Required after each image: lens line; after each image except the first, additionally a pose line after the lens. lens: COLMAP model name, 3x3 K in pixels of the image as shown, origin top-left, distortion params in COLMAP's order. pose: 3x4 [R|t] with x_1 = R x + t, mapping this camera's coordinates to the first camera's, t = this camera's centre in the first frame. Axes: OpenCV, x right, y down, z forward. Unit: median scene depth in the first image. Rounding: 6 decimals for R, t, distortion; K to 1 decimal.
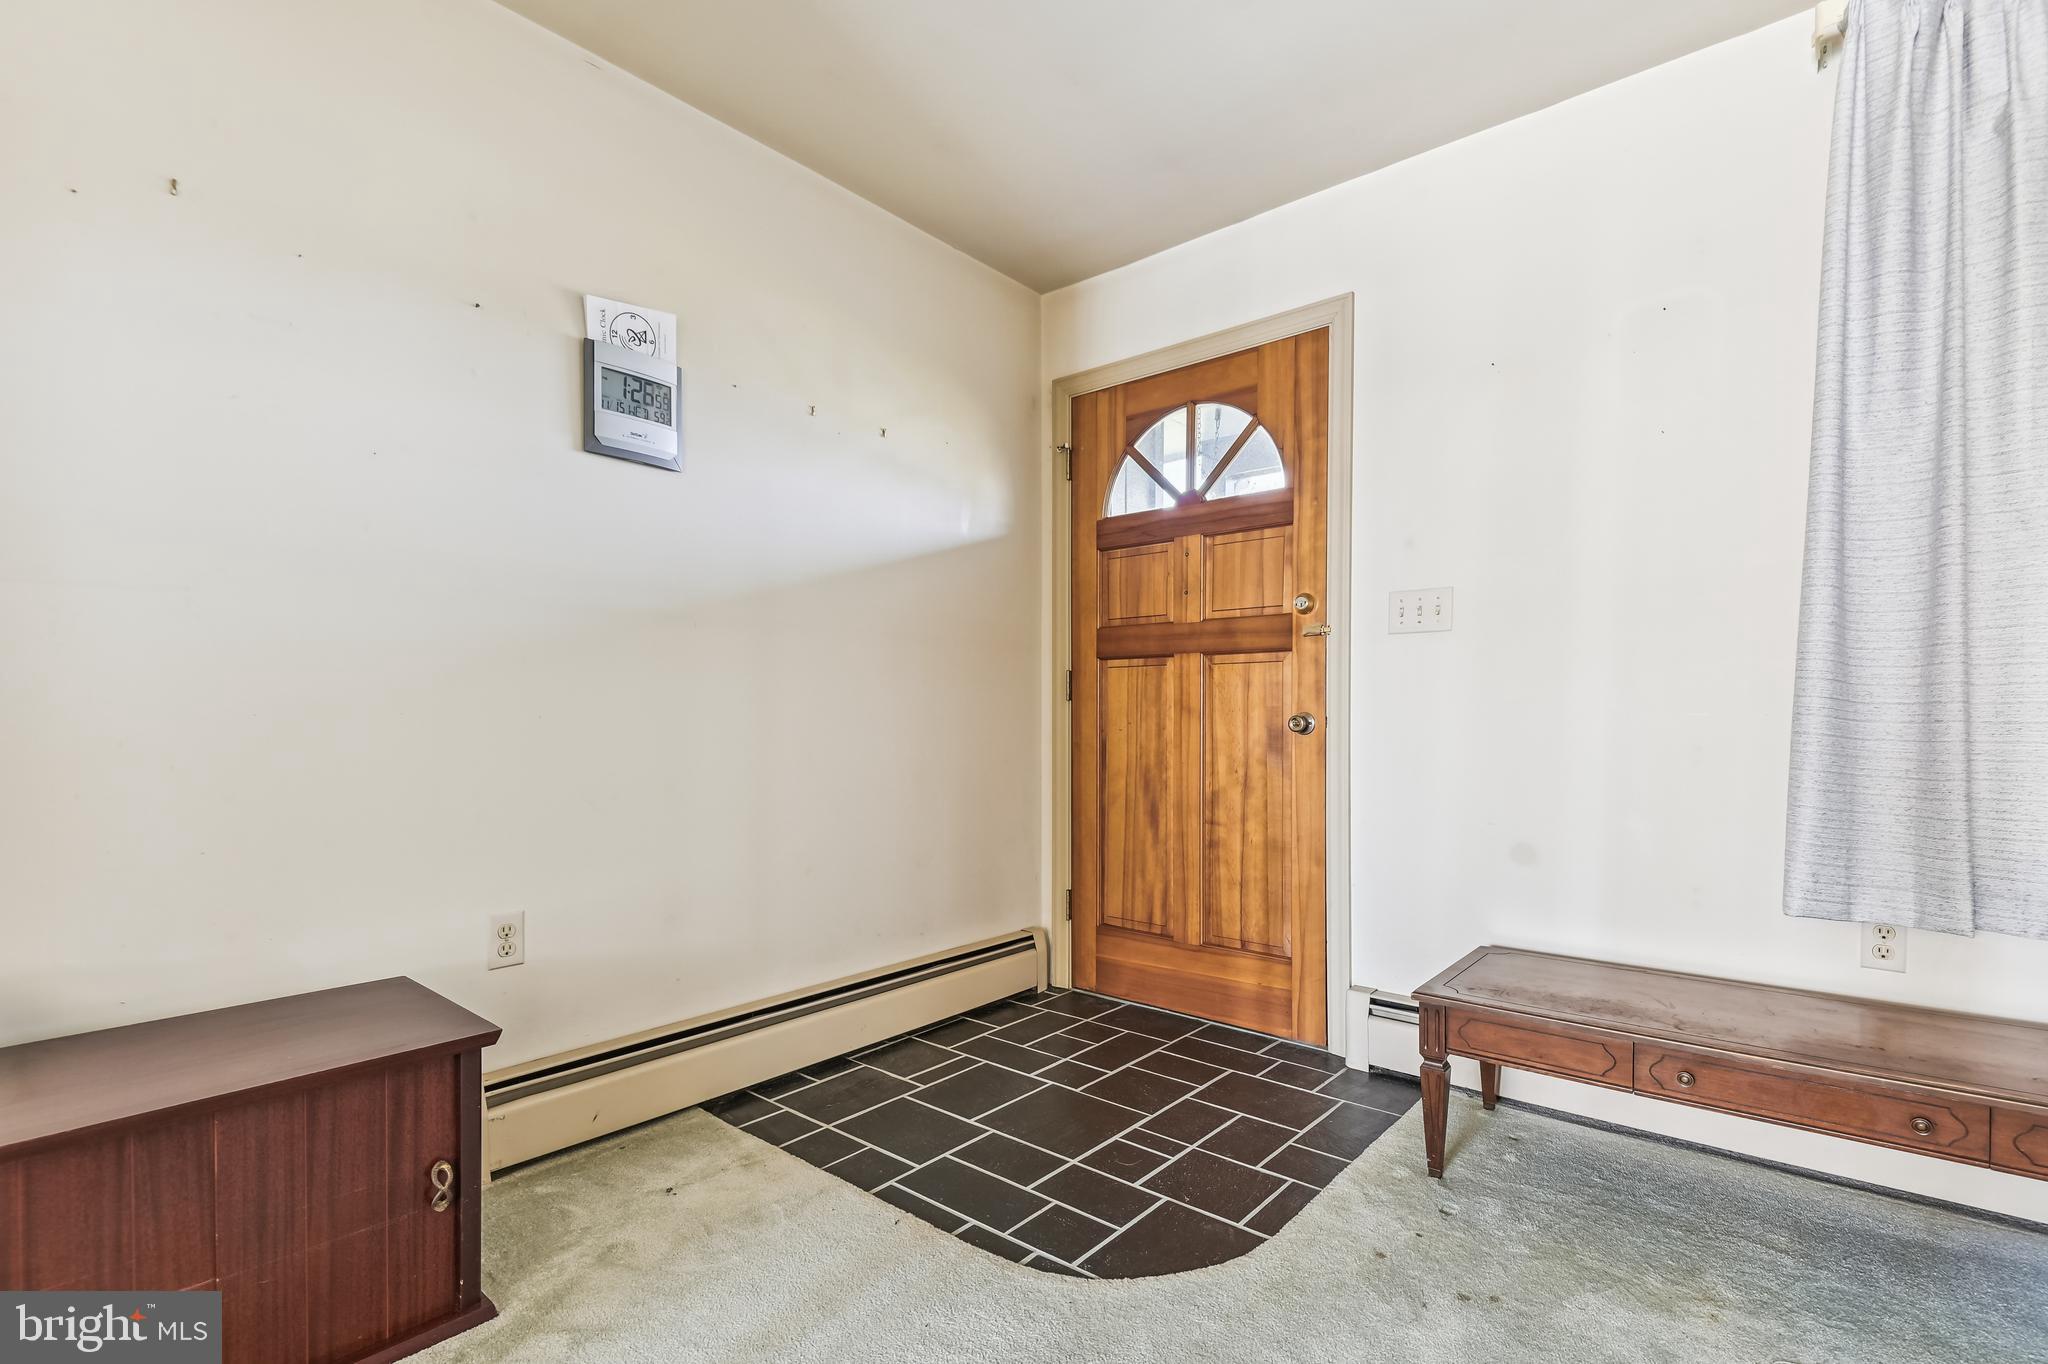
lens RADIAL K [[953.1, 0, 1021.7], [0, 953.1, 725.6], [0, 0, 1]] dist [0.027556, -0.000183]
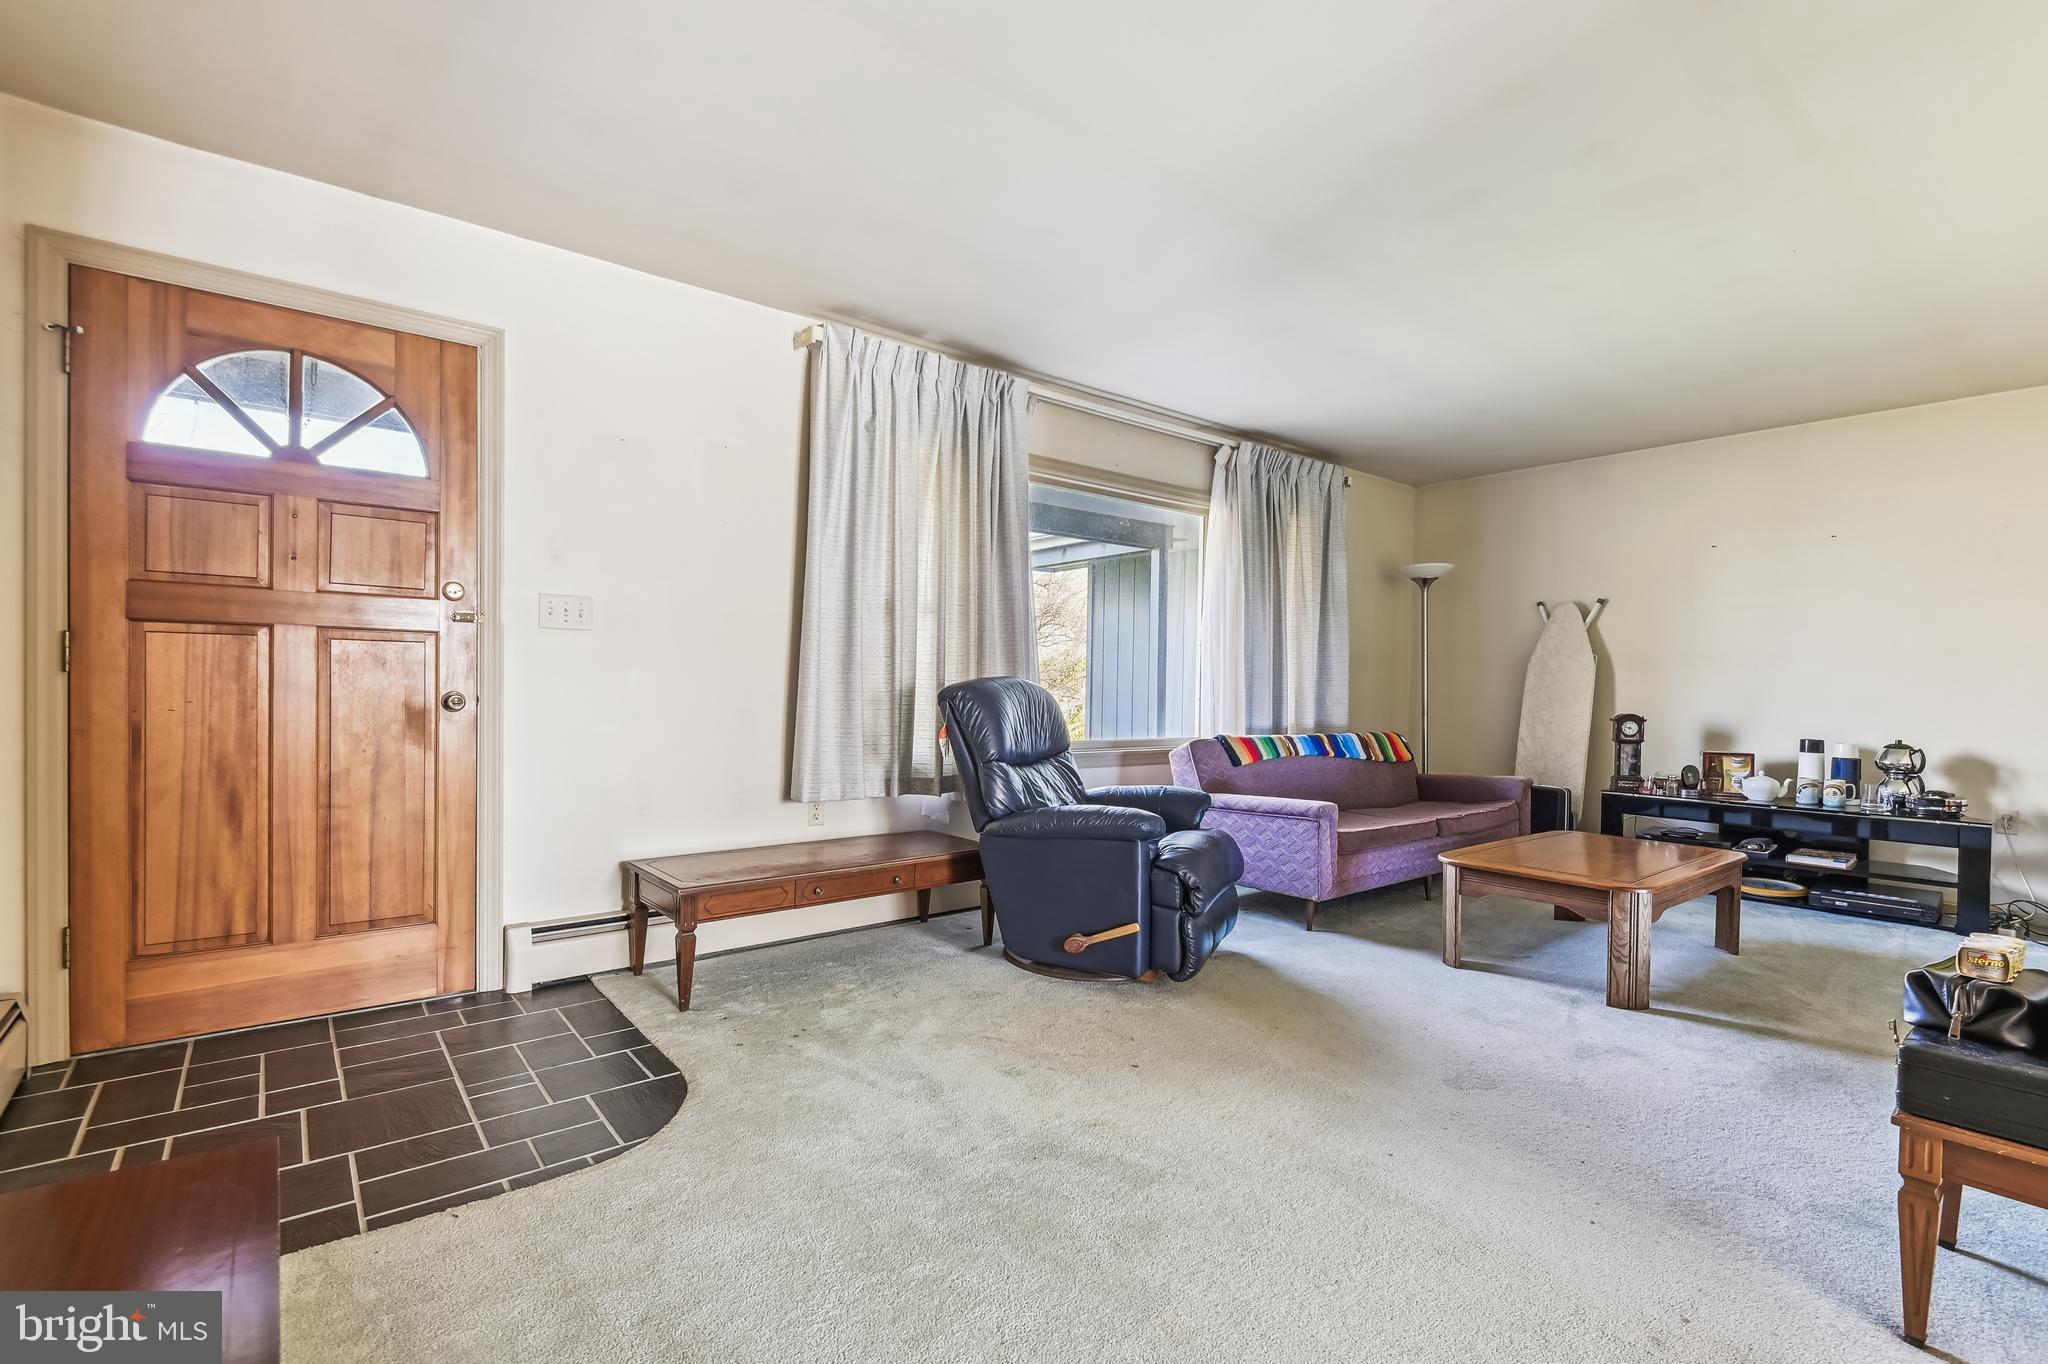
lens RADIAL K [[931.8, 0, 1033.8], [0, 931.8, 699.2], [0, 0, 1]] dist [0.000019, -0.000038]
pose [[0.183537, -0.009126, 0.982970, -0.575043], [-0.005901, 0.999929, 0.010385, -0.018321], [-0.982995, -0.007707, 0.183470, 0.143018]]
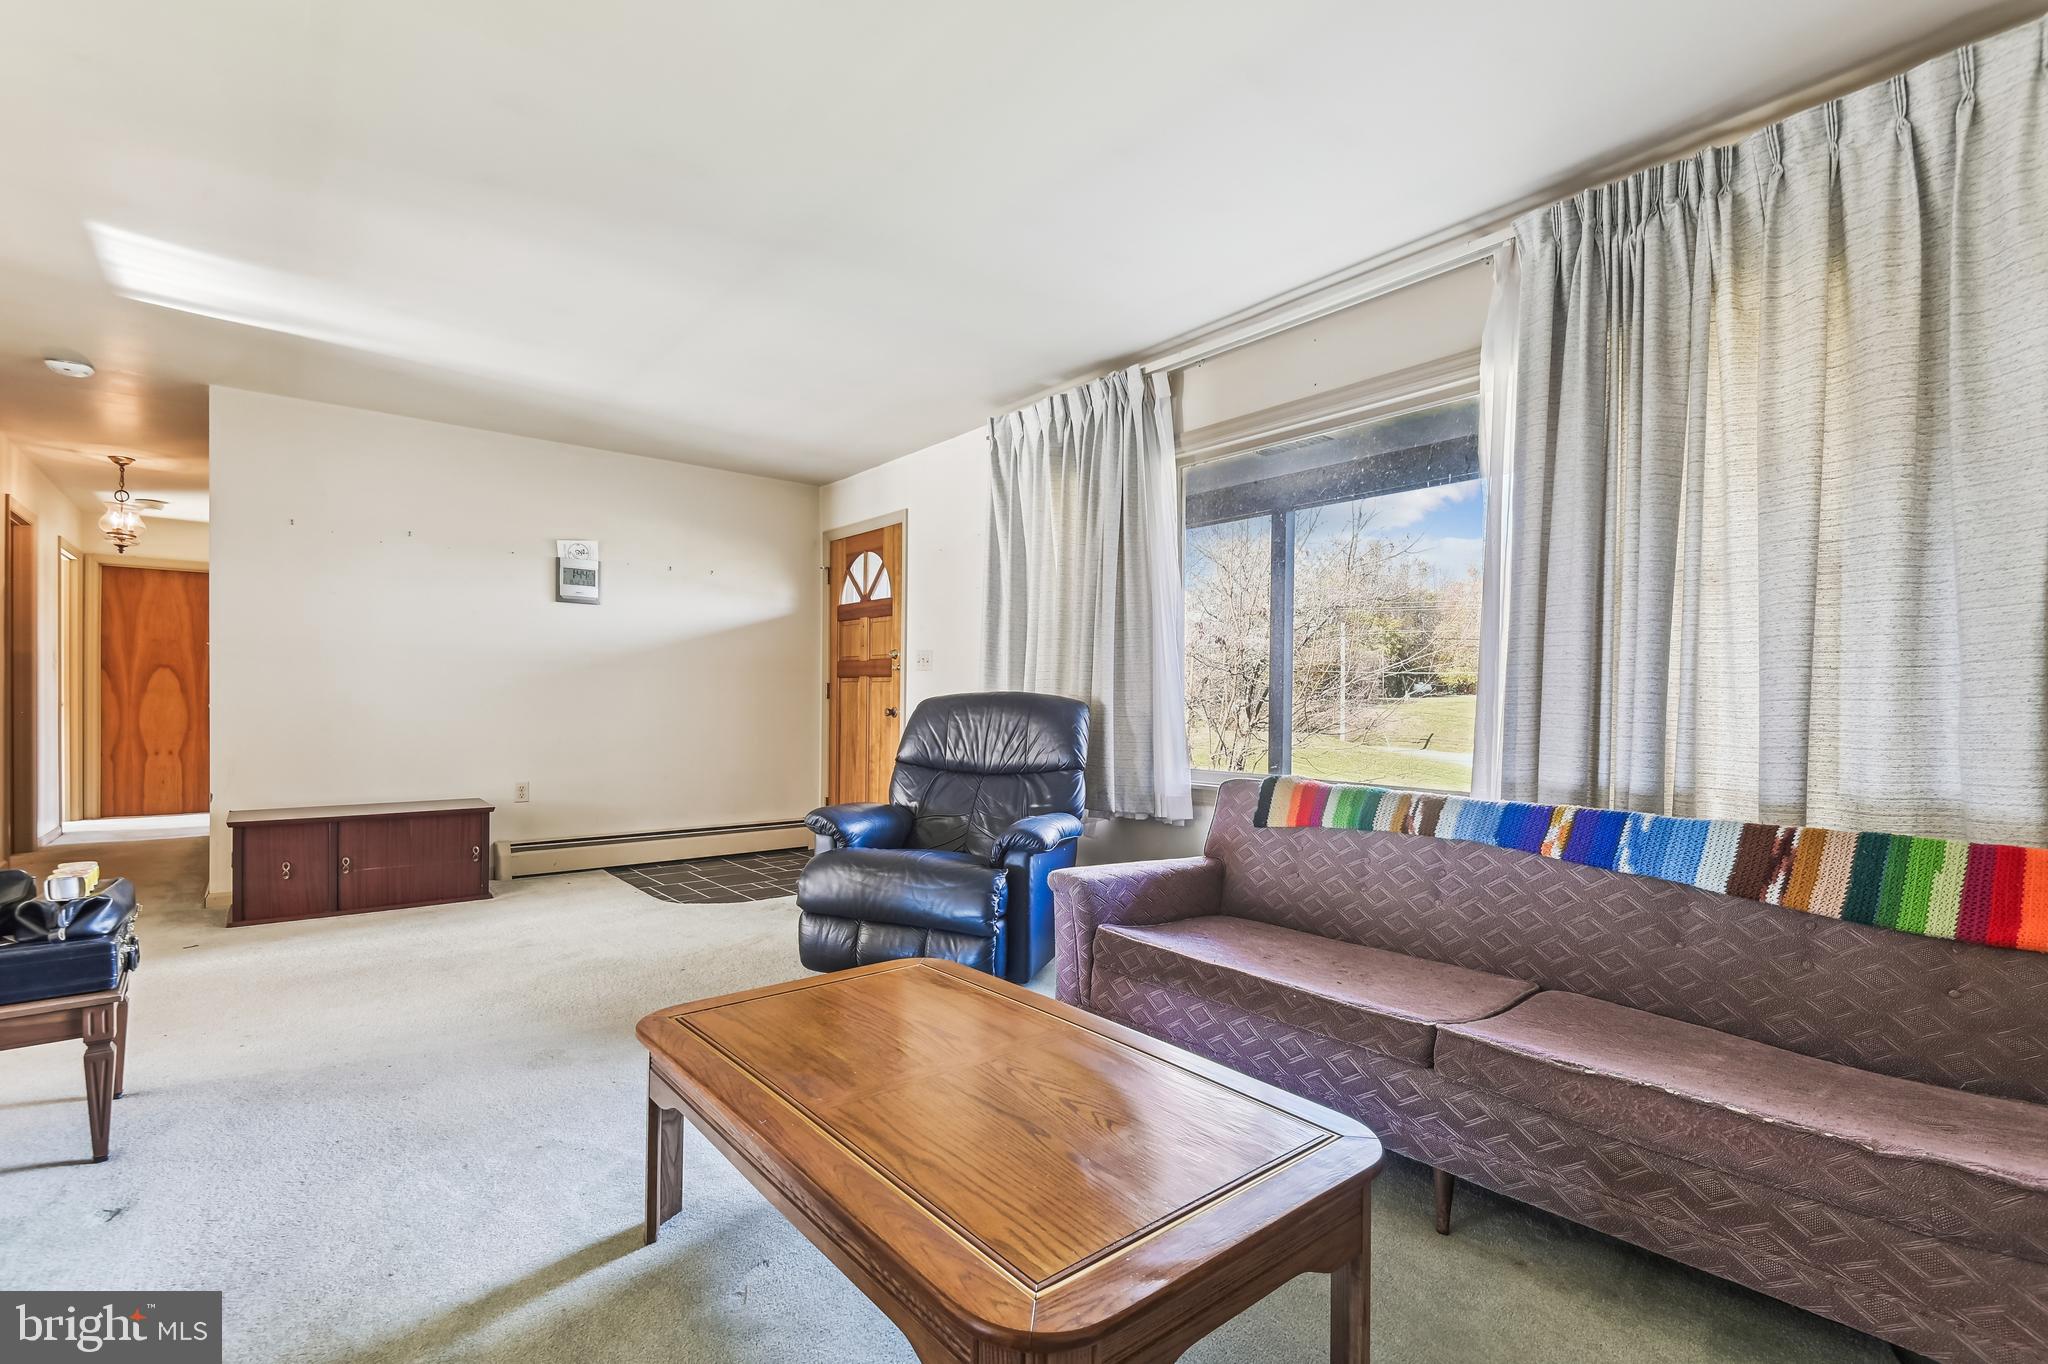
lens RADIAL K [[931.8, 0, 1033.8], [0, 931.8, 699.2], [0, 0, 1]] dist [0.000019, -0.000038]
pose [[0.982973, 0.009209, -0.183520, 0.884028], [-0.011432, 0.999873, -0.011062, -0.010382], [0.183395, 0.012972, 0.982954, -0.843286]]
